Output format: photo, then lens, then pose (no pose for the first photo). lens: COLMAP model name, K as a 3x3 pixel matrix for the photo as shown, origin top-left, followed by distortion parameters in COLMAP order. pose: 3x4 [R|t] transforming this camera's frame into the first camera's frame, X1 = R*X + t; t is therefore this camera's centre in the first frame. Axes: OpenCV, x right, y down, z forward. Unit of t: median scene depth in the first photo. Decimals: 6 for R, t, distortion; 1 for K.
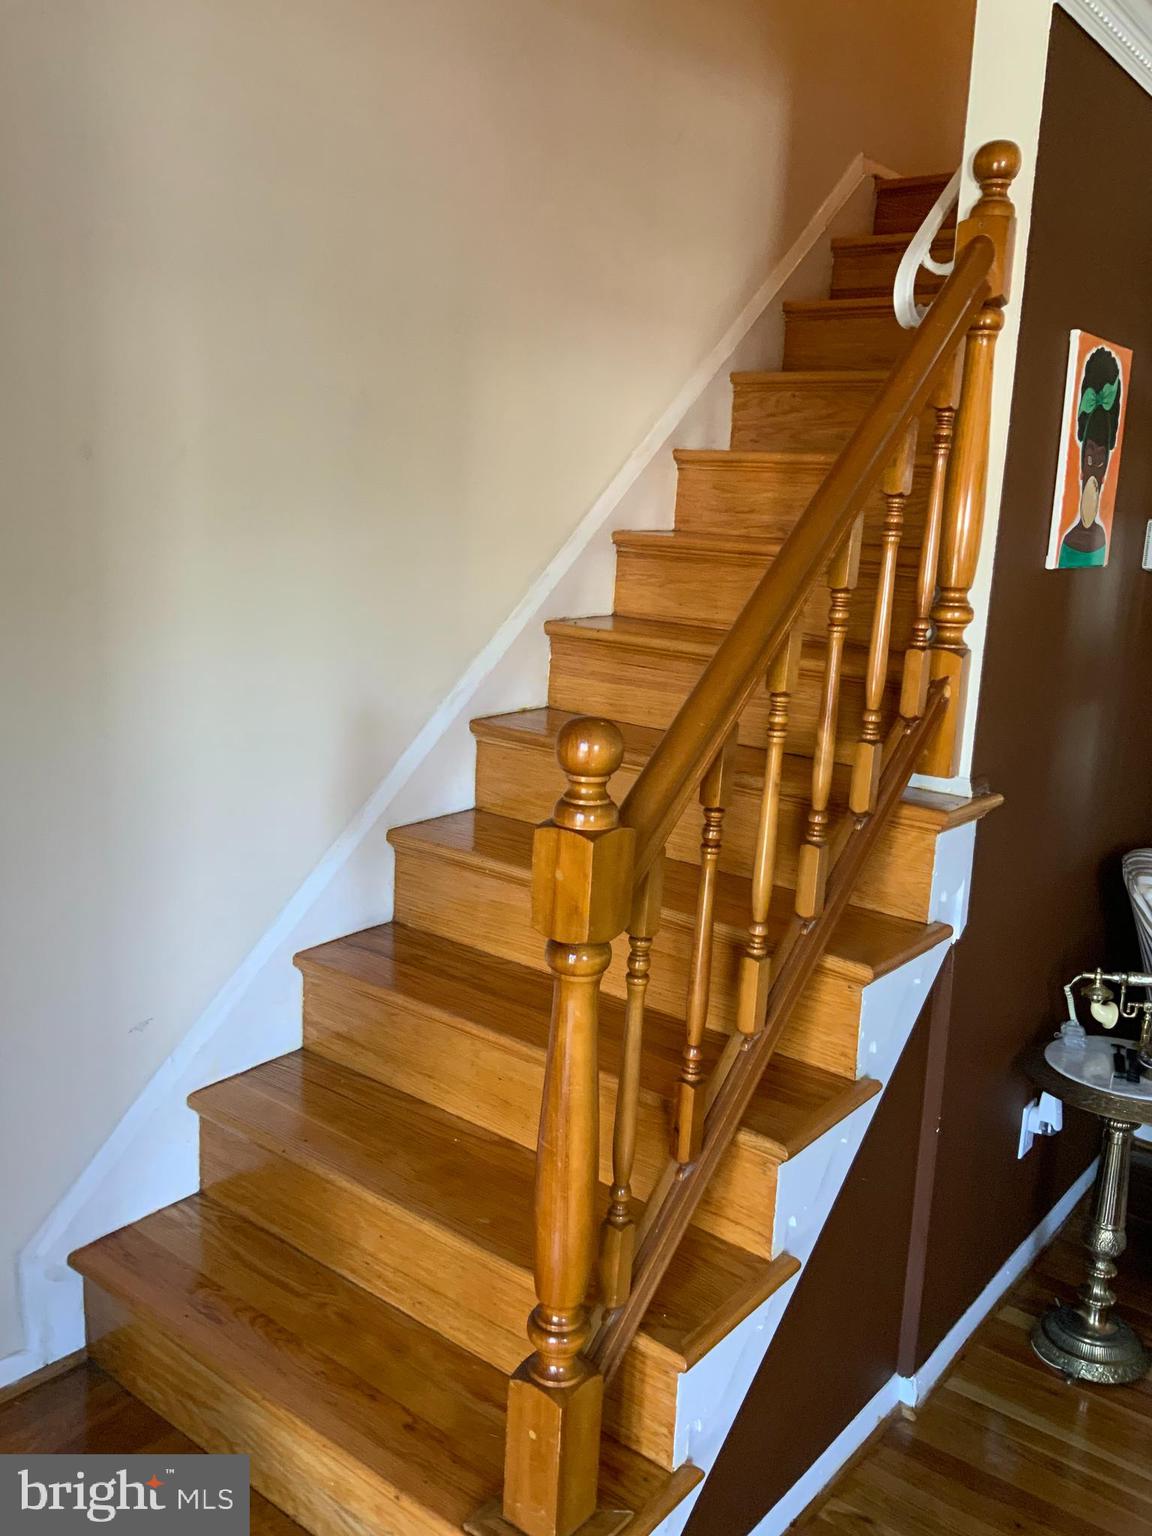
lens RADIAL K [[1281.1, 0, 572.4], [0, 1281.1, 772.0], [0, 0, 1]] dist [0.098072, -0.190155]
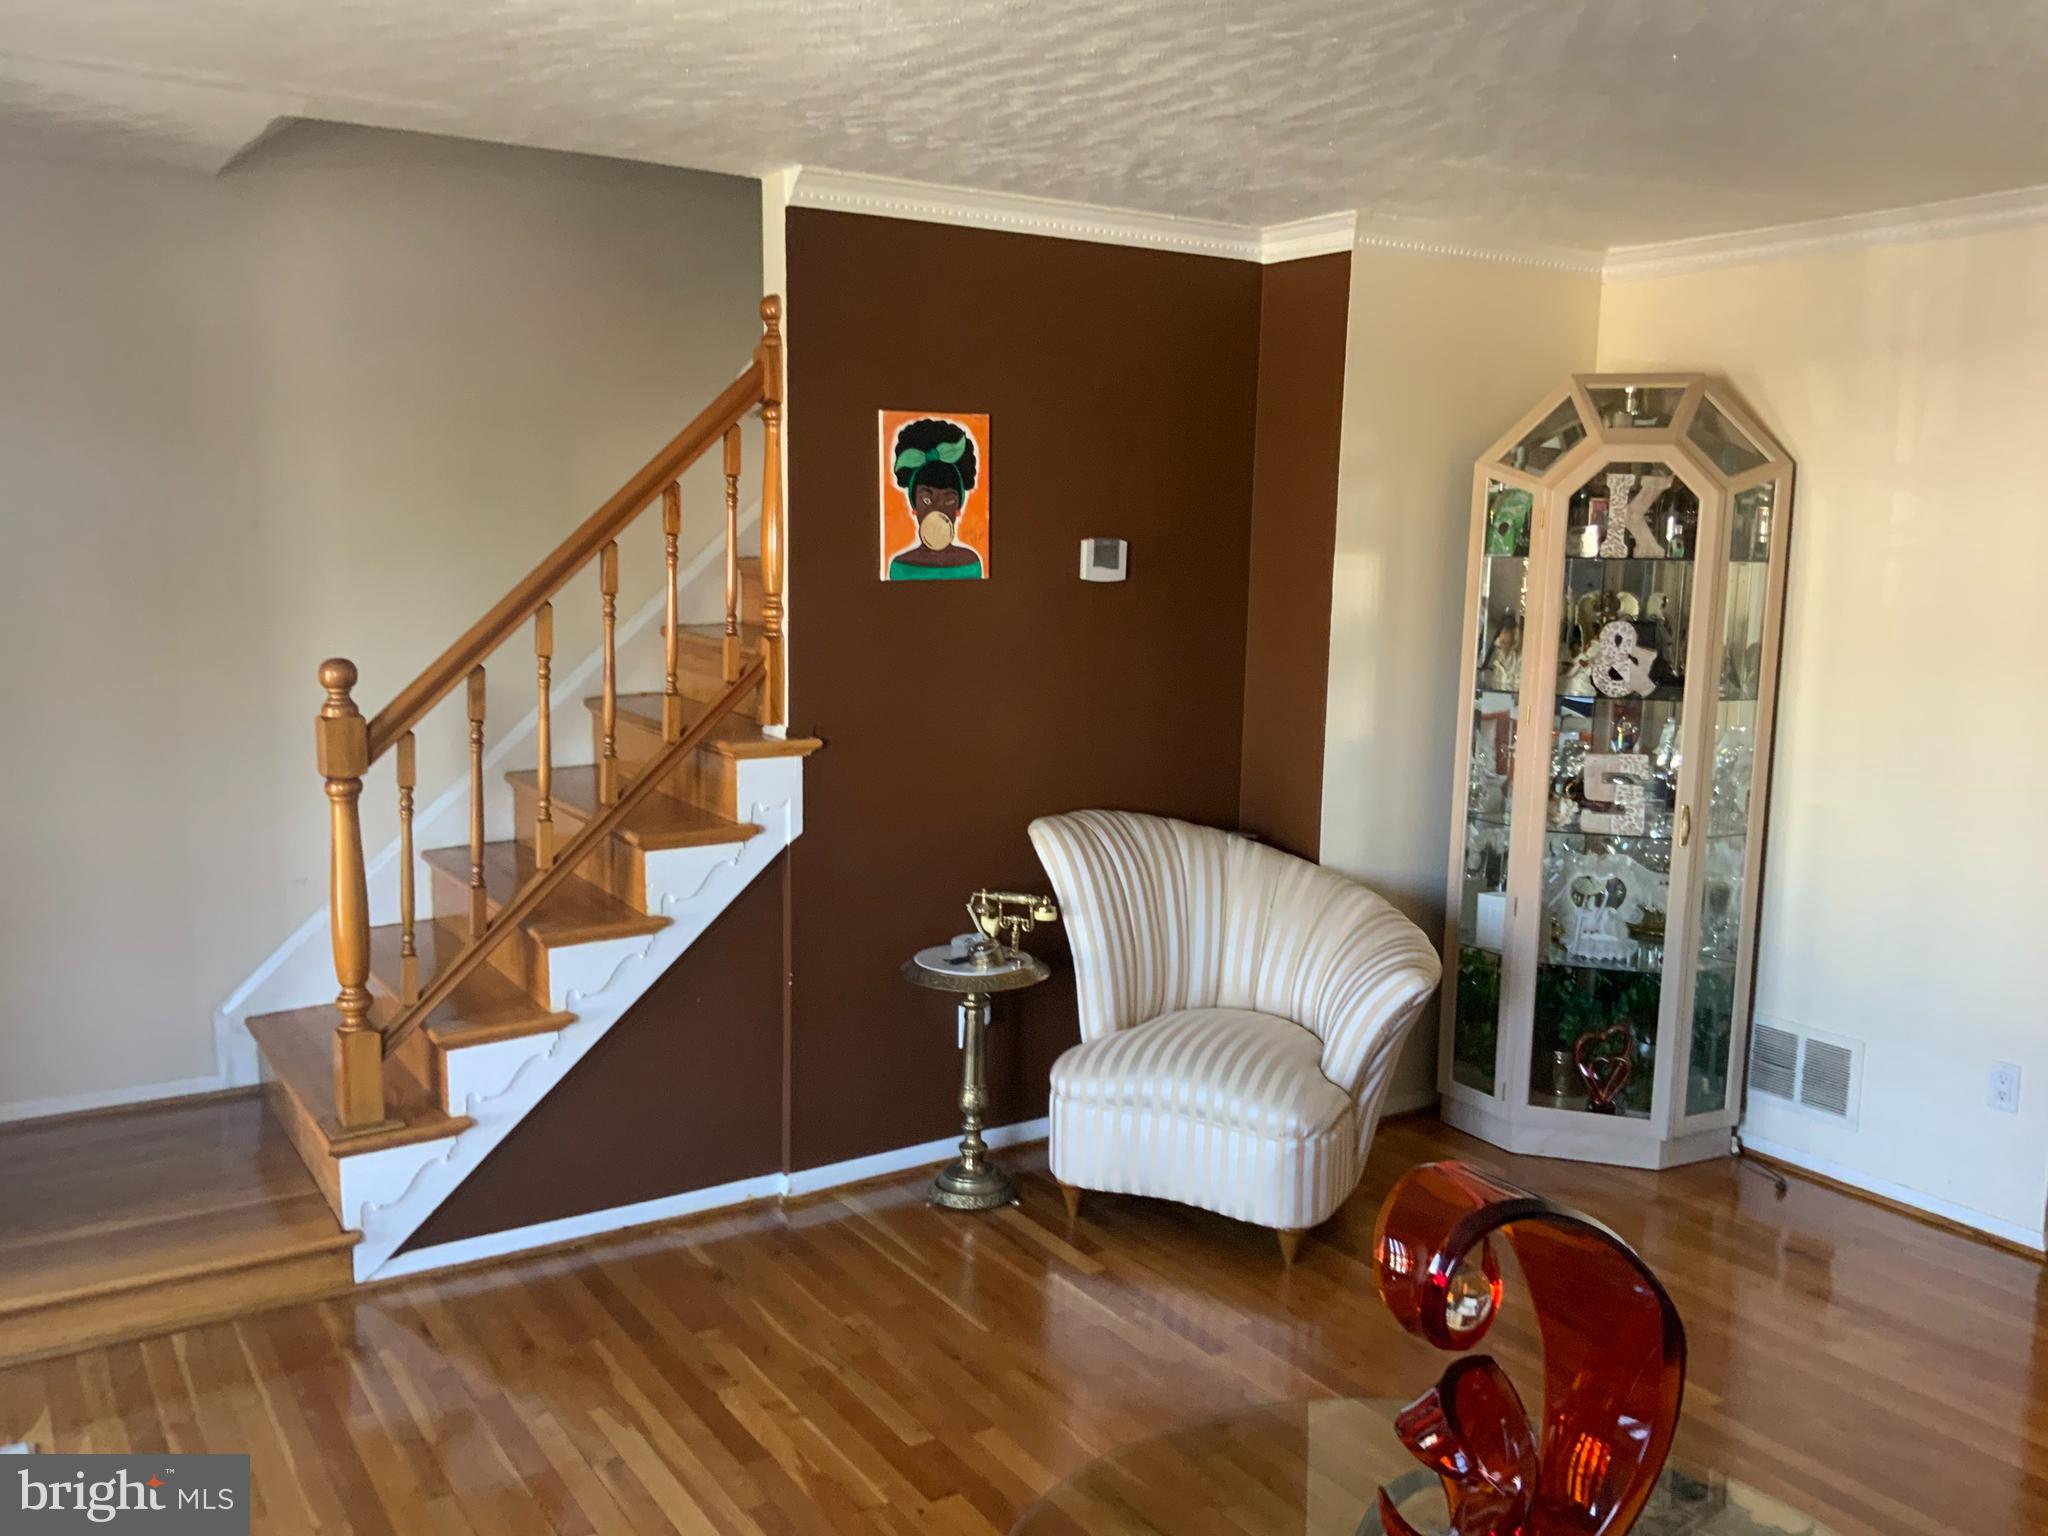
lens RADIAL K [[1708.1, 0, 1012.0], [0, 1708.1, 760.3], [0, 0, 1]] dist [0.098072, -0.190155]
pose [[0.944968, 0.010062, -0.327009, 1.087352], [-0.032051, 0.997566, -0.061922, 0.142156], [0.325590, 0.068995, 0.942990, -0.656098]]
